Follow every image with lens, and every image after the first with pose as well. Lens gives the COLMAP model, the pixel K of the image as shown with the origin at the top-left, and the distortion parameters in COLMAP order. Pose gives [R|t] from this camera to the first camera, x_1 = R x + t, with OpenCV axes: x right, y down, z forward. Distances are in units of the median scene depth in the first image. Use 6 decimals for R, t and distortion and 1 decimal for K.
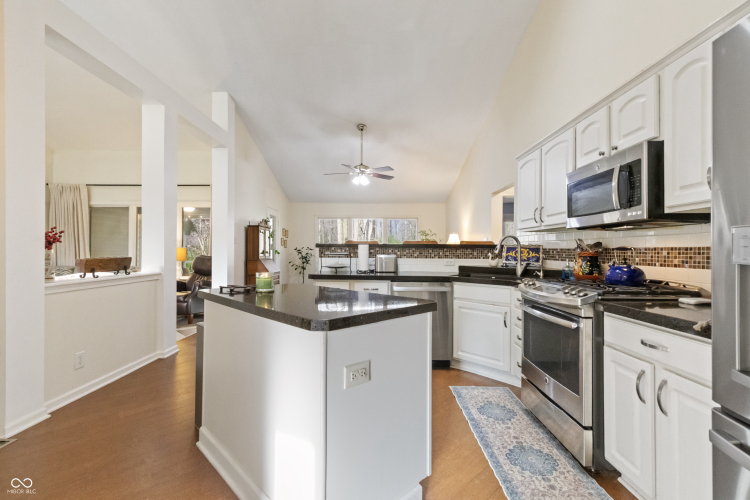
lens RADIAL K [[339.2, 0, 375.0], [0, 339.2, 250.0], [0, 0, 1]] dist [-0.000224, -0.000082]
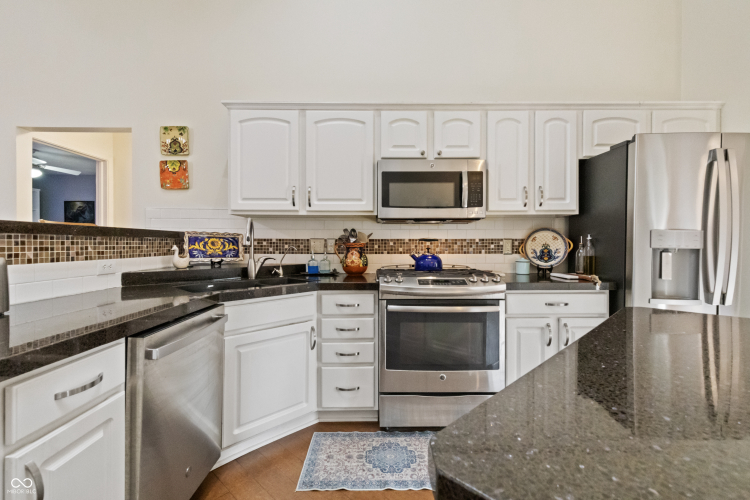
lens RADIAL K [[342.1, 0, 375.9], [0, 342.1, 243.8], [0, 0, 1]] dist [0.000854, 0.000031]
pose [[-0.016030, -0.006859, 0.999848, -0.354748], [-0.001380, 0.999976, 0.006838, 0.001753], [-0.999871, -0.001270, -0.016040, 0.945143]]
